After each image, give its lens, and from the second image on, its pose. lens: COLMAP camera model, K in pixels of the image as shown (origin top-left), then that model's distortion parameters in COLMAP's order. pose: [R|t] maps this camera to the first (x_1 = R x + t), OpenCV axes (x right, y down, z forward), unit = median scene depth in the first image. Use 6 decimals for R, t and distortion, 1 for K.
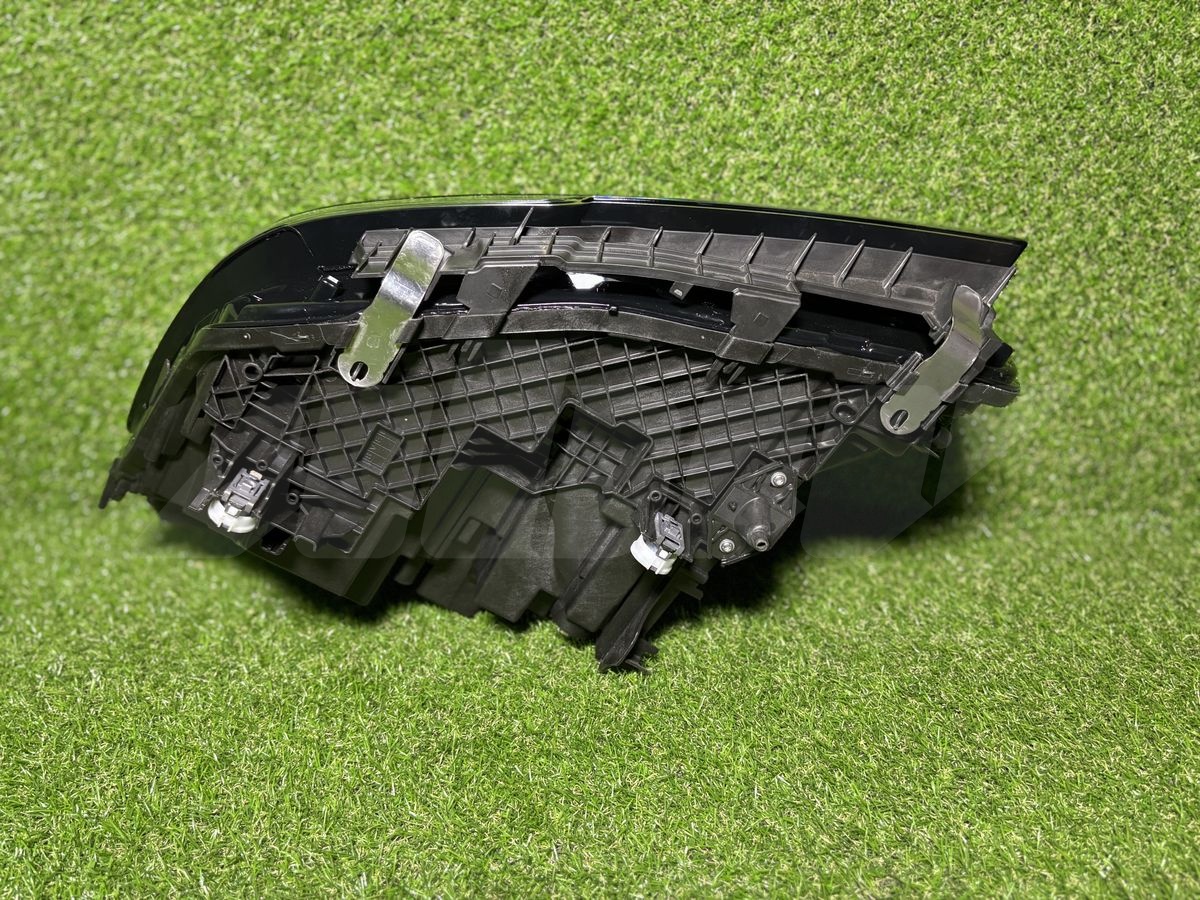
lens RADIAL K [[928.4, 0, 601.4], [0, 928.4, 452.4], [0, 0, 1]] dist [0.050850, -0.062599]
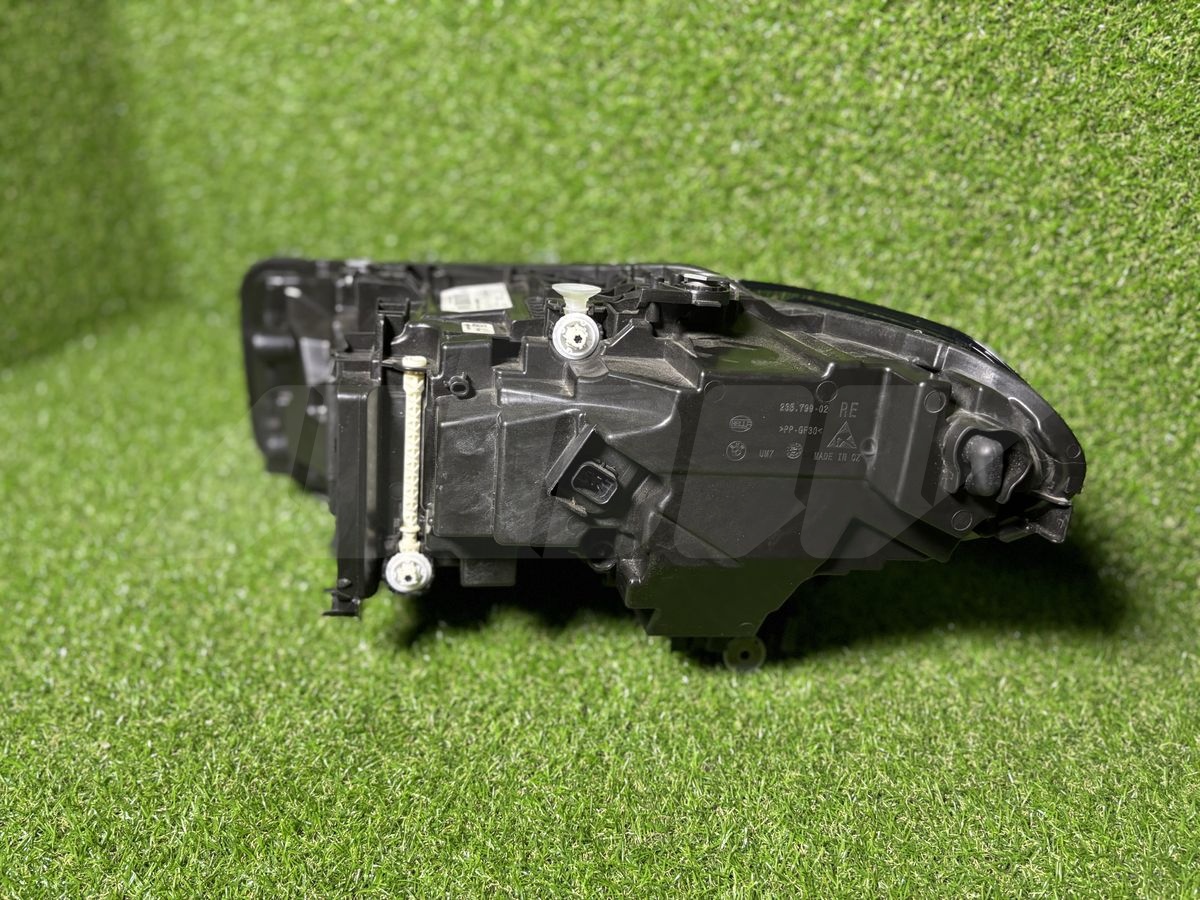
lens RADIAL K [[924.2, 0, 603.4], [0, 924.2, 442.1], [0, 0, 1]] dist [0.051277, -0.072892]
pose [[0.902445, 0.234995, -0.361068, 0.362770], [-0.196936, 0.970457, 0.139386, -0.094784], [0.383156, -0.054681, 0.922063, -0.013239]]
